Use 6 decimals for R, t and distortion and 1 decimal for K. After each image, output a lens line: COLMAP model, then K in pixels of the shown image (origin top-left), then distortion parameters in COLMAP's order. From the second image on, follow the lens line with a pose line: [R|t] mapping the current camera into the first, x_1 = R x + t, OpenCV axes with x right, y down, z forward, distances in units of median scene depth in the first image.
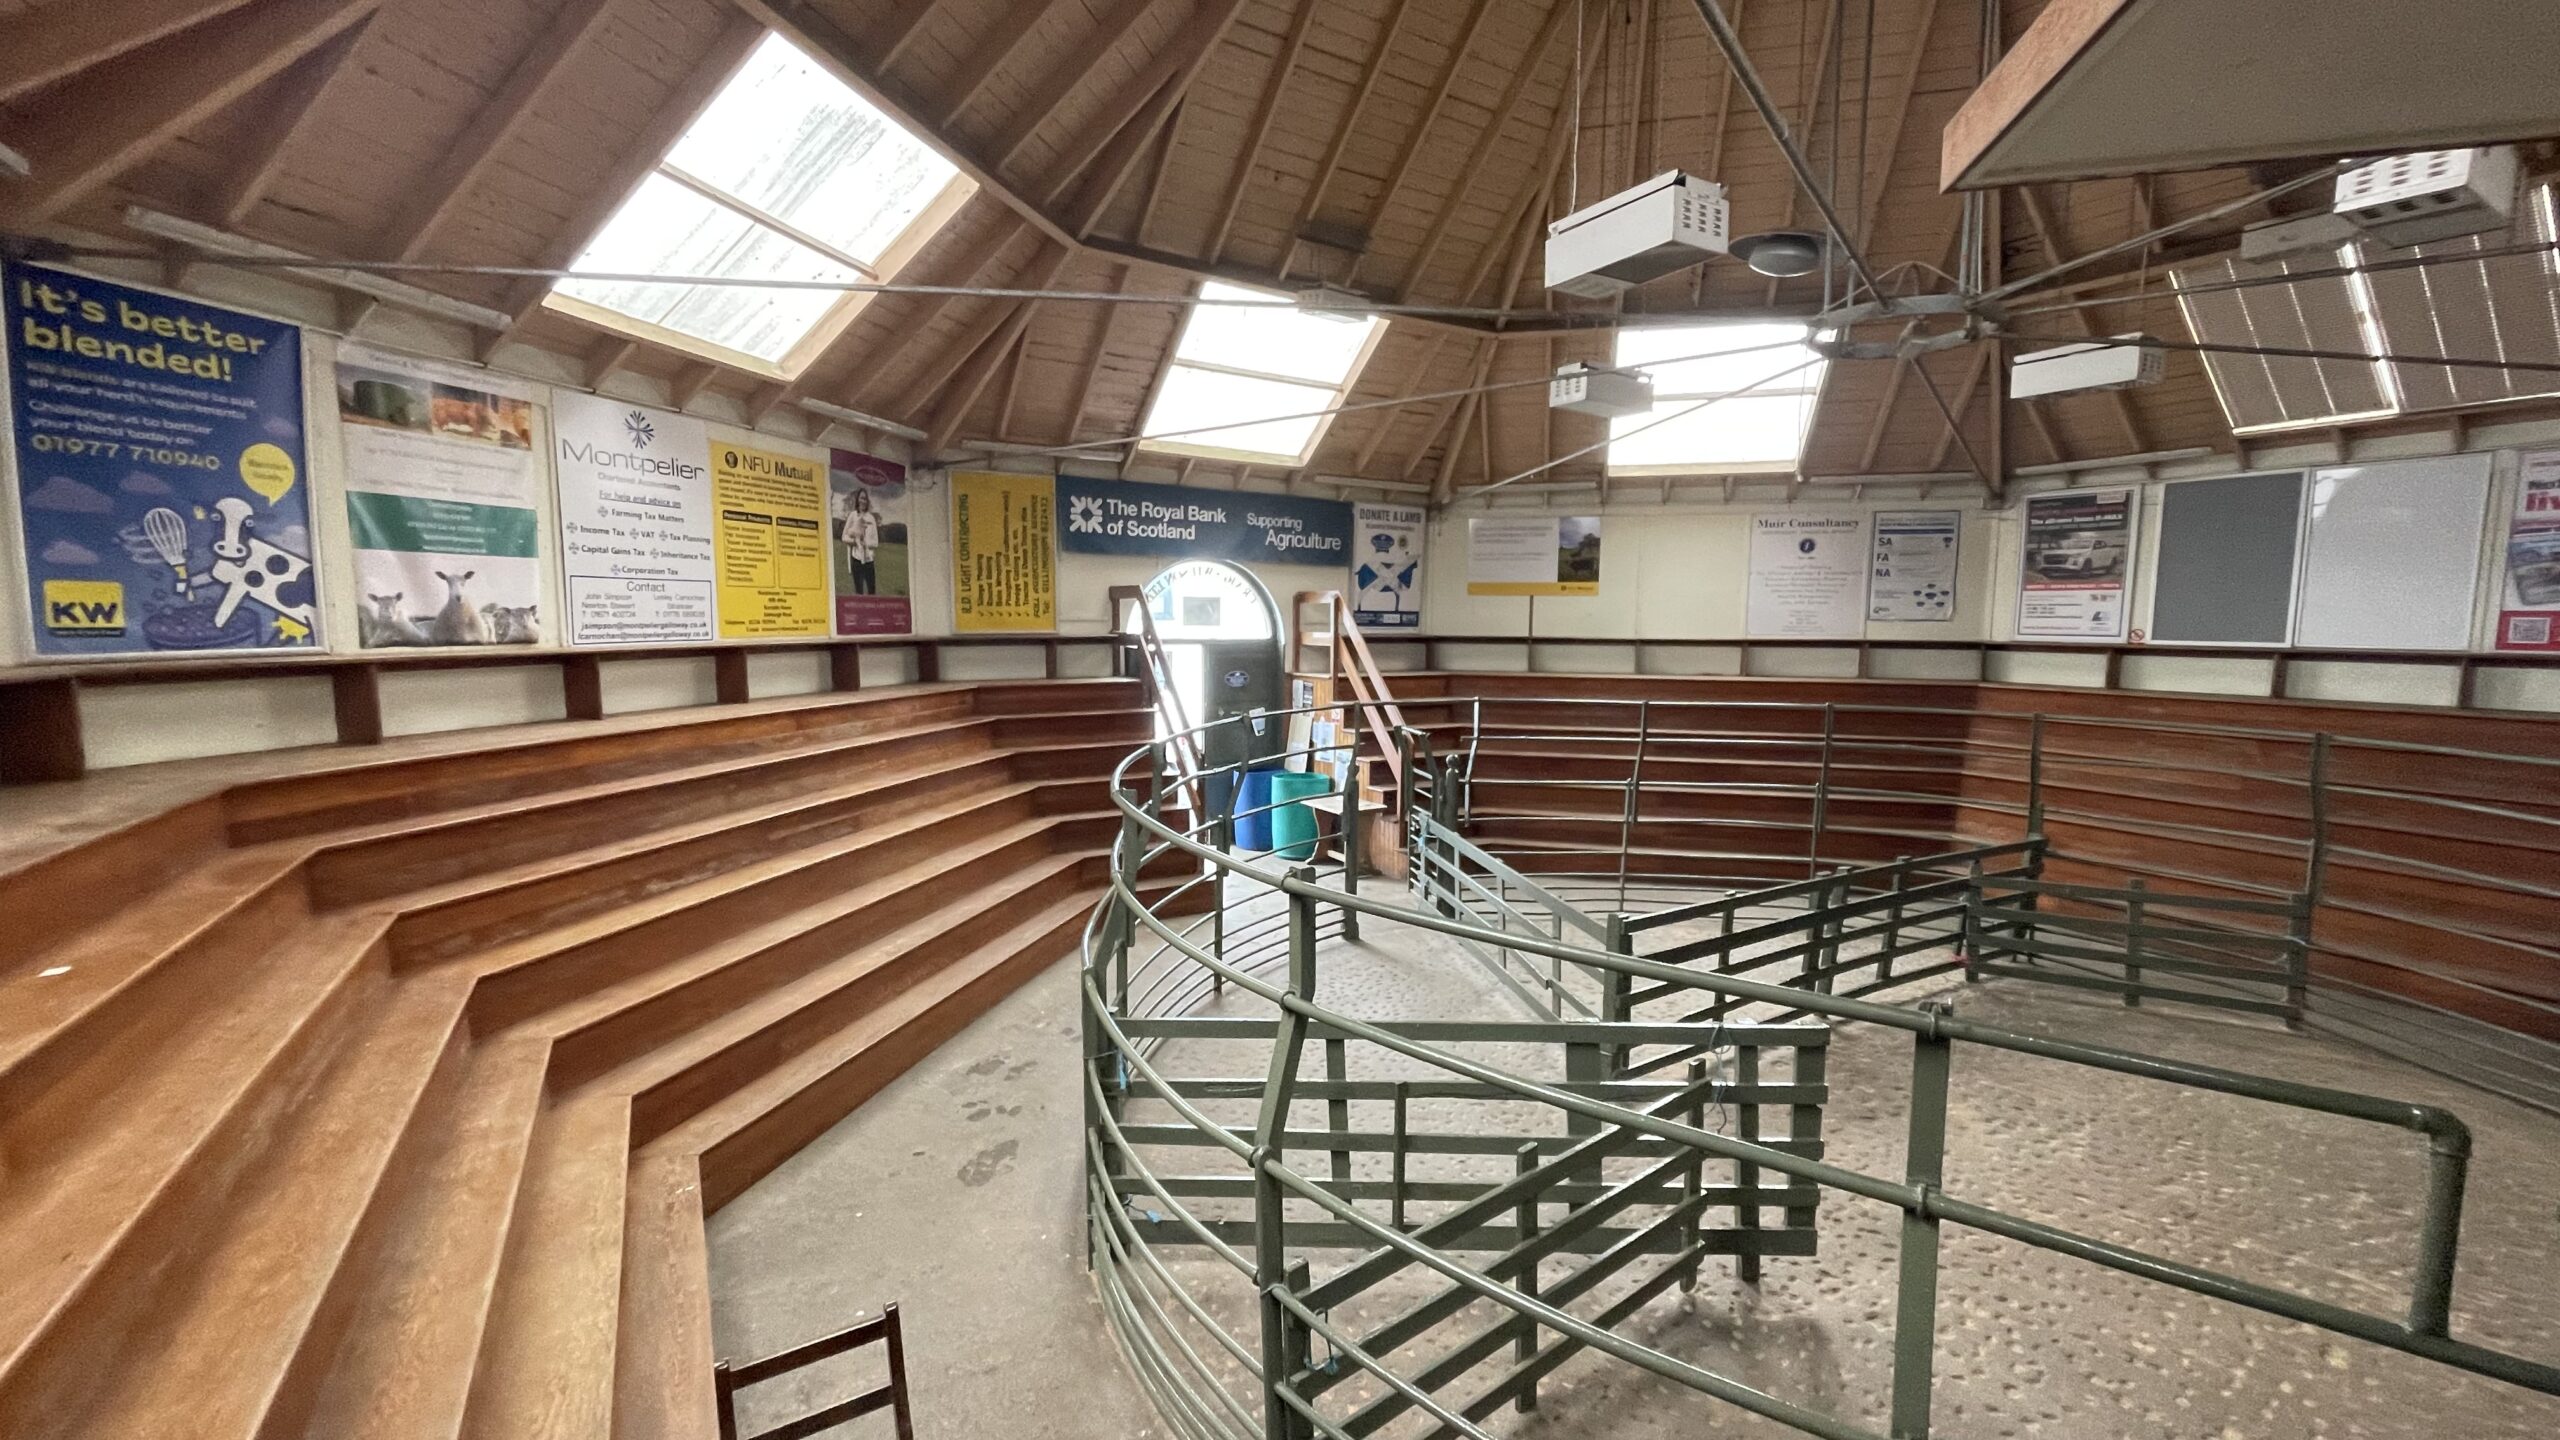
lens RADIAL K [[1015.7, 0, 1280.0], [0, 1015.7, 720.0], [0, 0, 1]] dist [-0.002579, -0.000279]
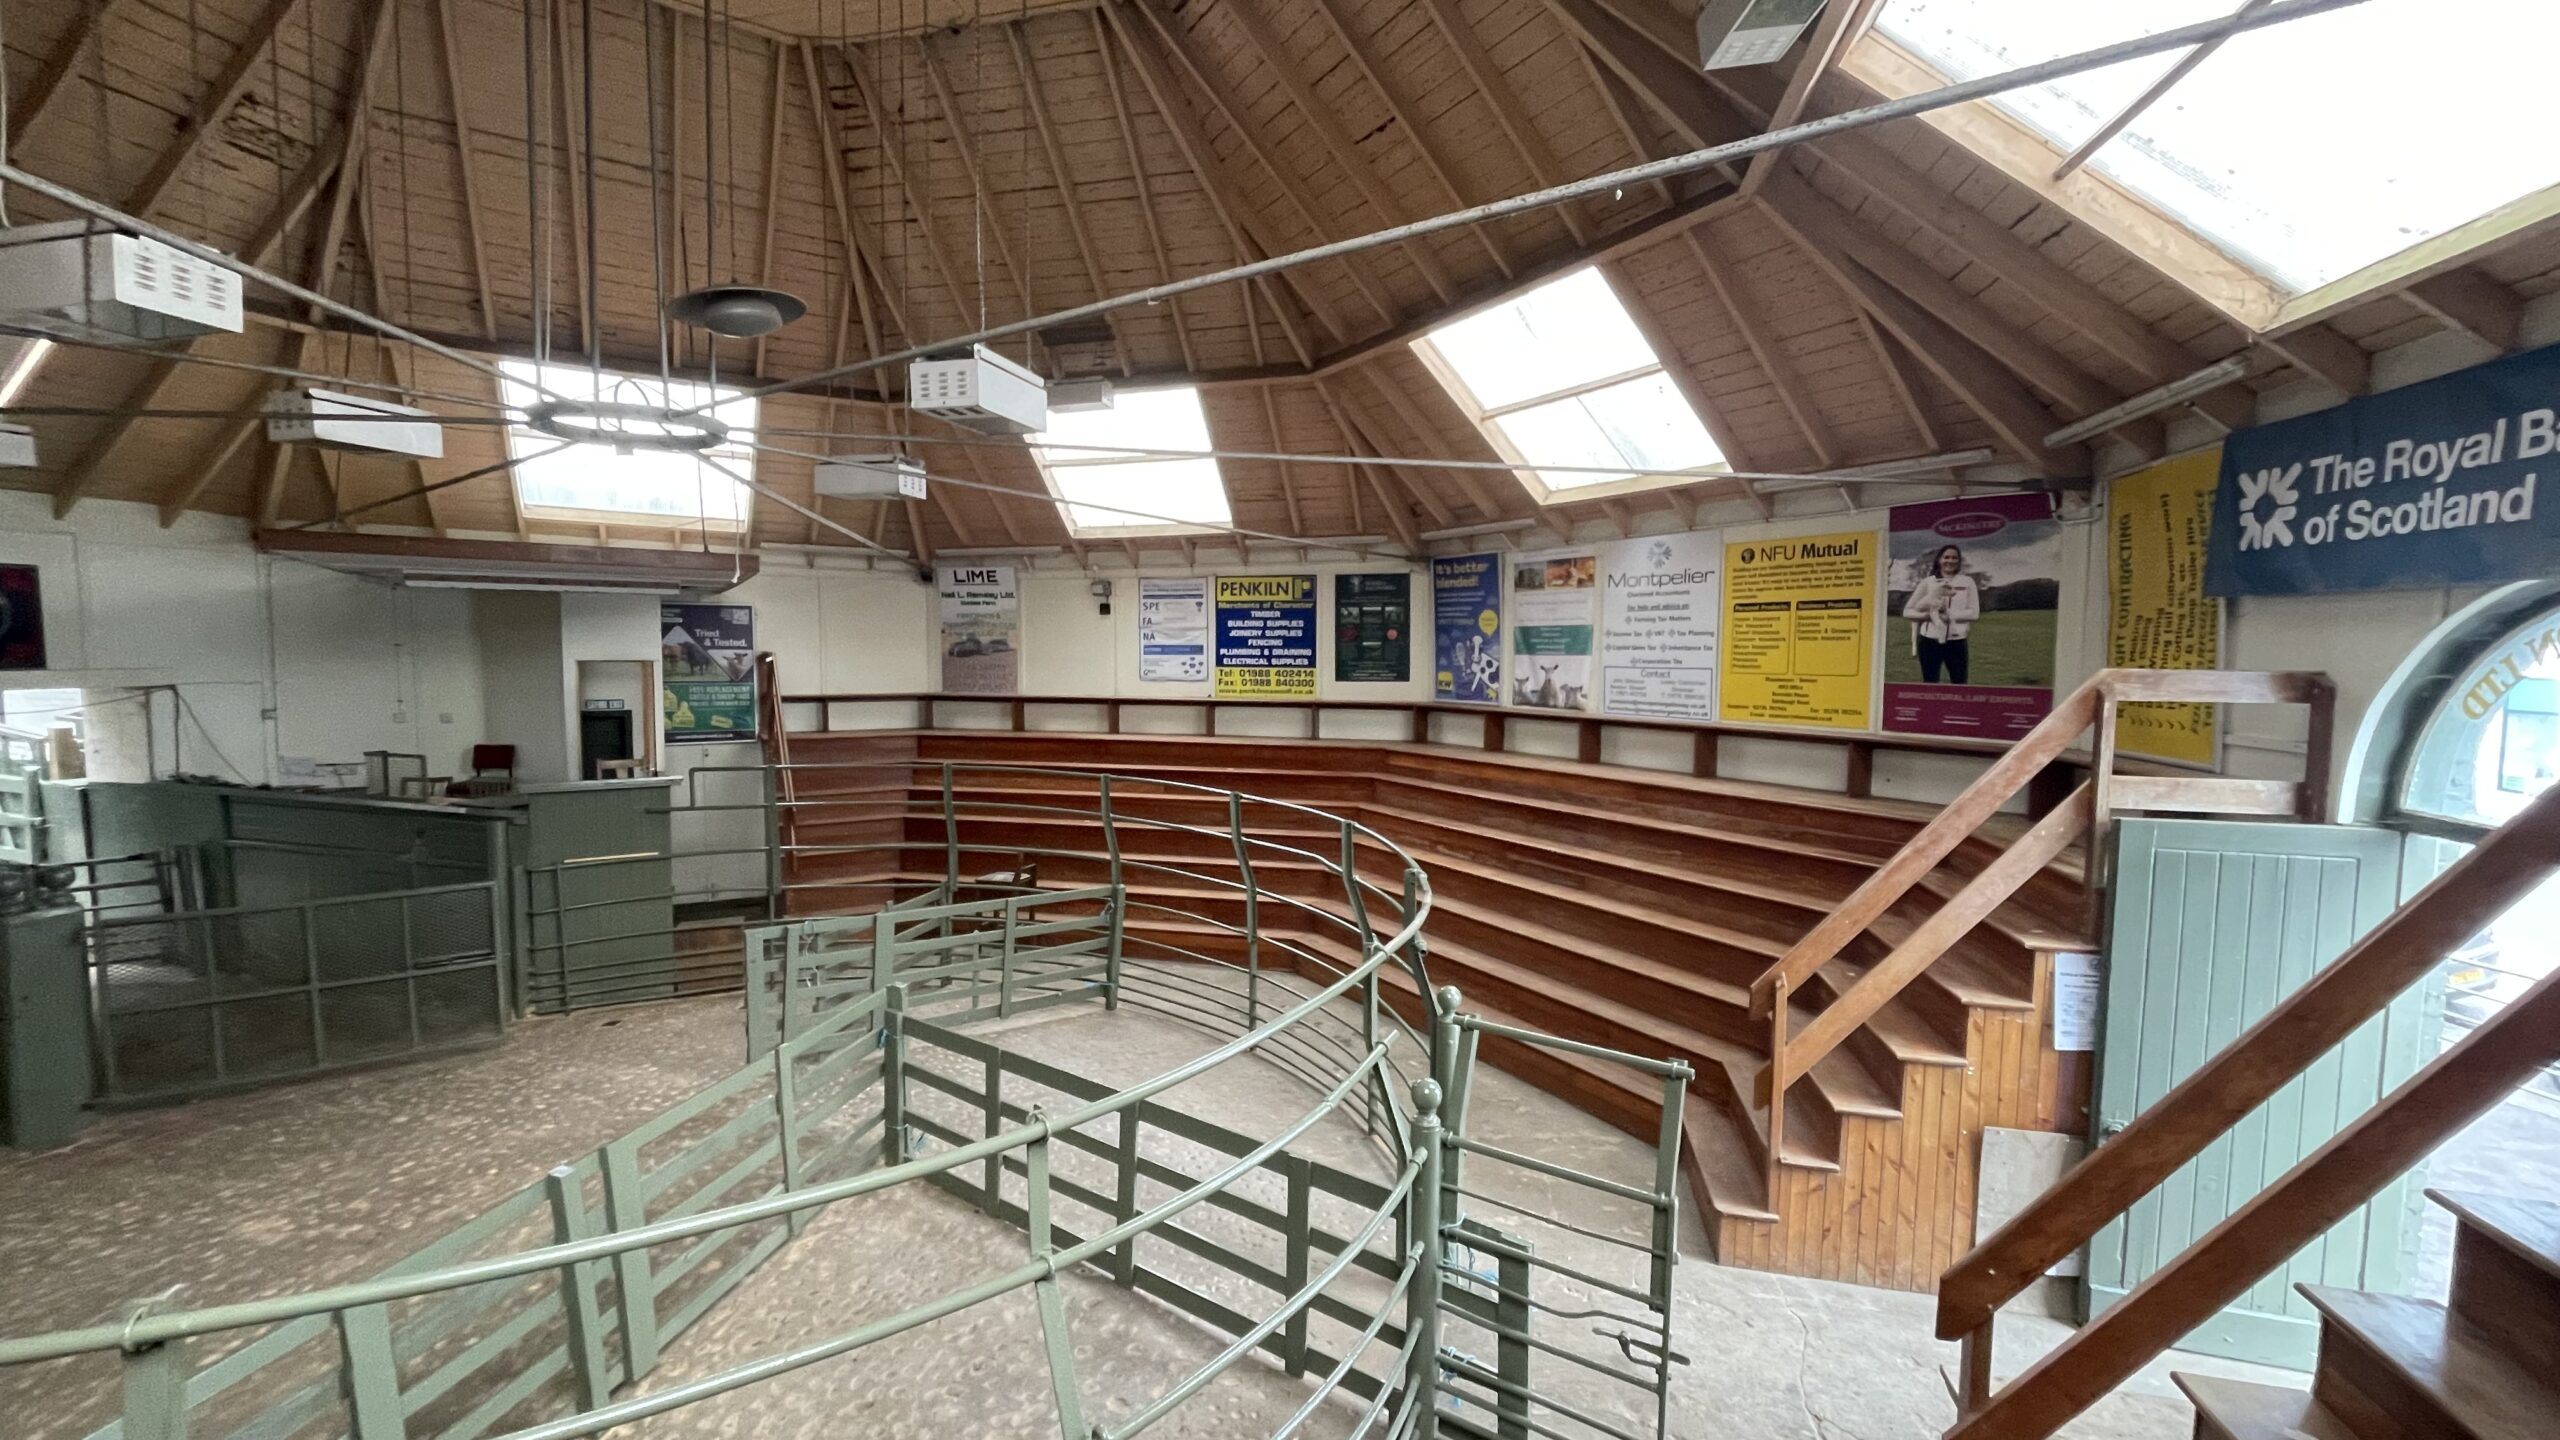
lens RADIAL K [[1015.7, 0, 1280.0], [0, 1015.7, 720.0], [0, 0, 1]] dist [-0.002579, -0.000279]
pose [[-0.688058, 0.037951, -0.724663, 0.622240], [-0.088314, 0.986829, 0.135534, -0.200027], [0.720262, 0.157253, -0.675644, 1.492523]]
